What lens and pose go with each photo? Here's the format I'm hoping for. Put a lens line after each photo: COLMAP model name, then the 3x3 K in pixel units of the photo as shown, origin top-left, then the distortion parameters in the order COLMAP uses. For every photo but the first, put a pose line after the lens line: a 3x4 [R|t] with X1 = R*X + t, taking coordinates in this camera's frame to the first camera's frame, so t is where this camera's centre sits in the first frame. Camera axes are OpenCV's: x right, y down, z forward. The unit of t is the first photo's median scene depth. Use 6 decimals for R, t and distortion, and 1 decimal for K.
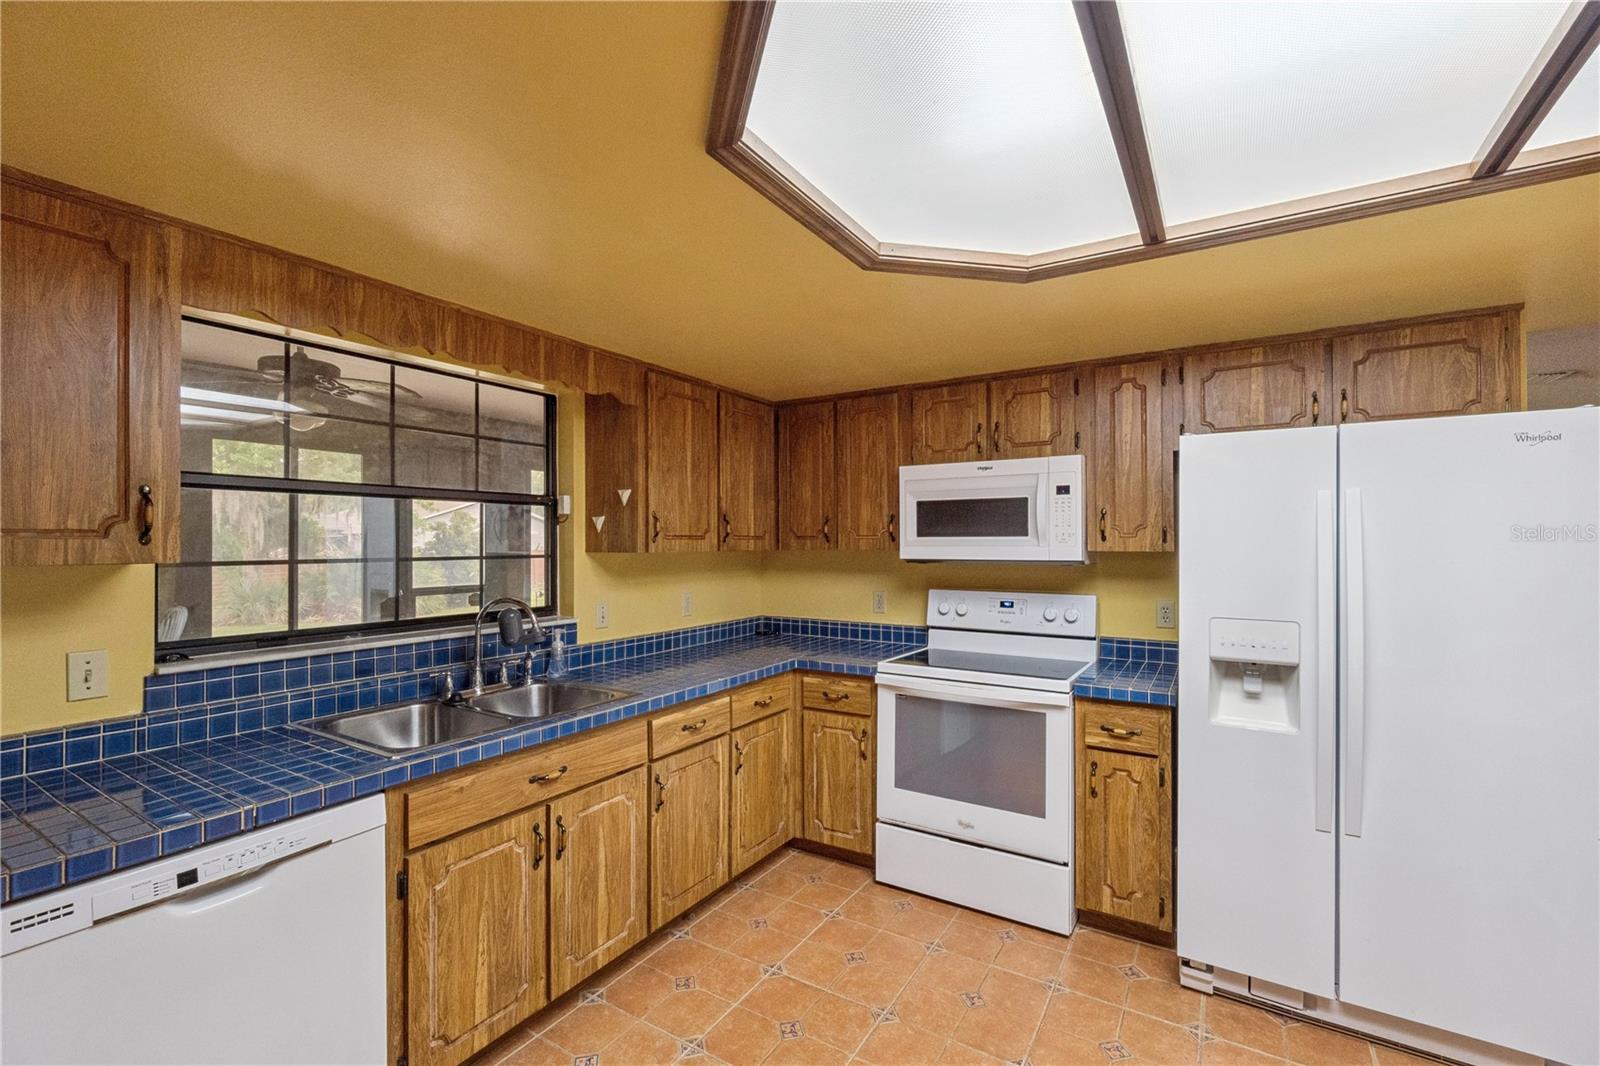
lens RADIAL K [[692.0, 0, 805.2], [0, 692.0, 534.9], [0, 0, 1]] dist [-0.003810, -0.000128]
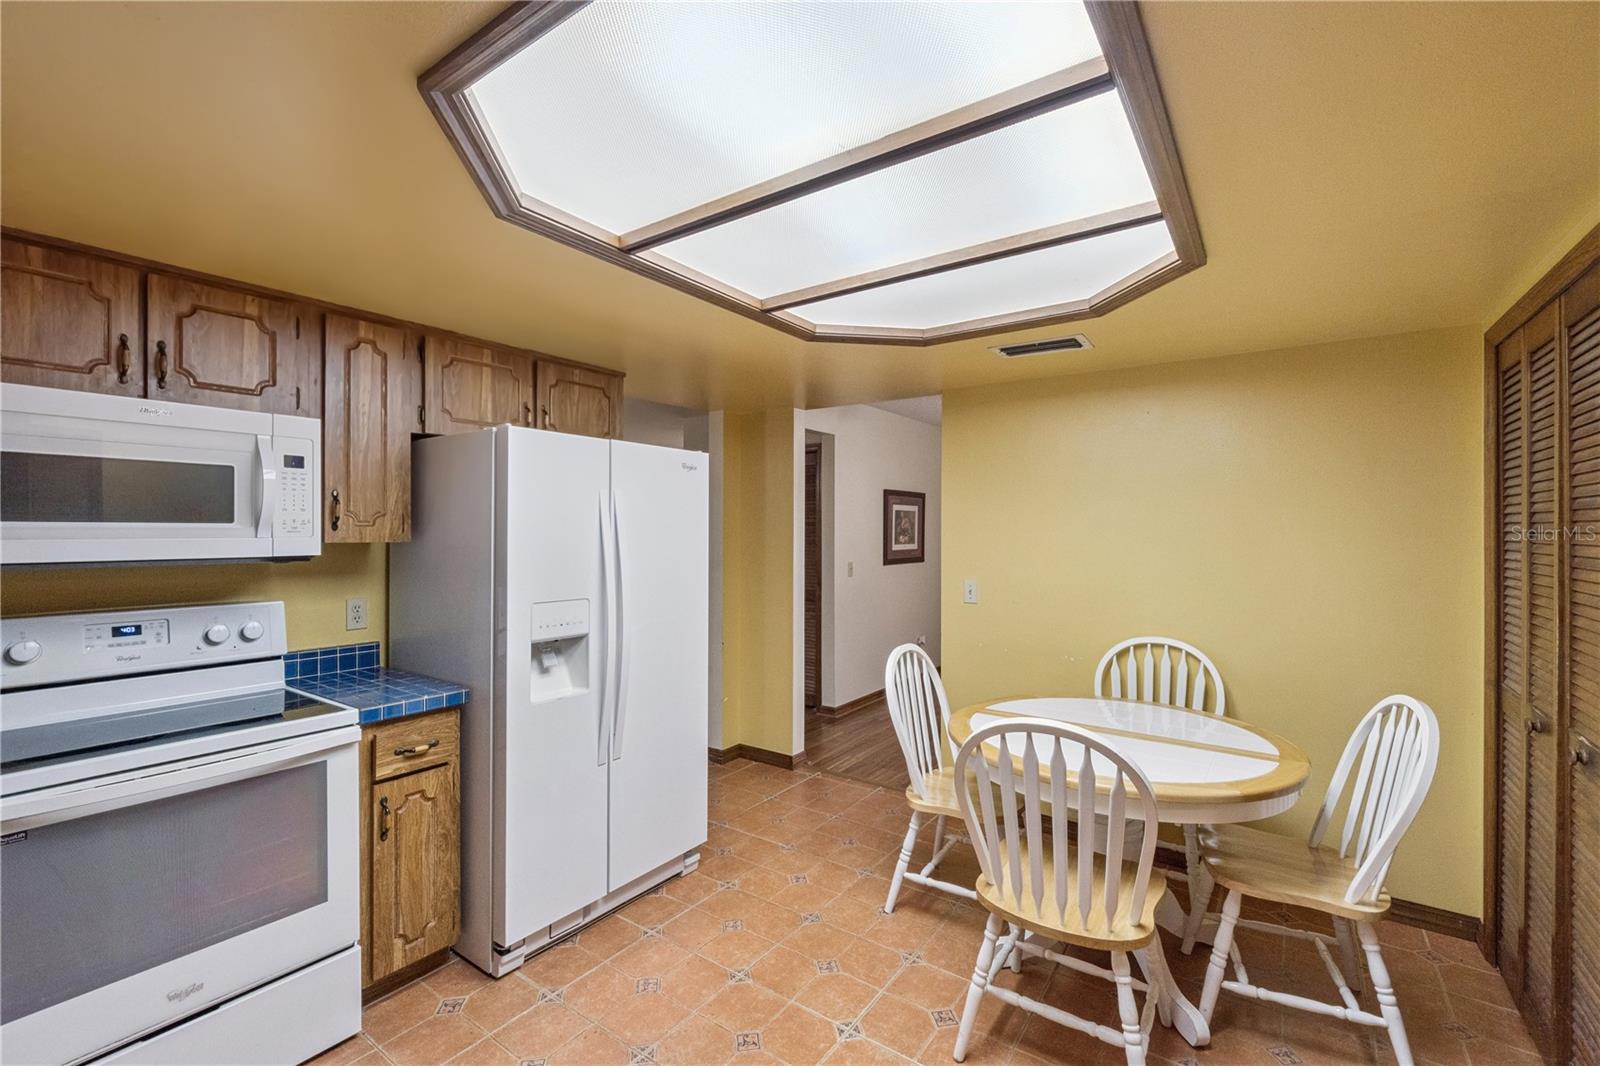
lens RADIAL K [[685.5, 0, 797.7], [0, 685.5, 530.5], [0, 0, 1]] dist [-0.004781, 0.000485]
pose [[0.066585, 0.003473, 0.997775, -0.362276], [-0.011532, 0.999930, -0.002711, 0.005295], [-0.997714, -0.011326, 0.066620, 0.451382]]
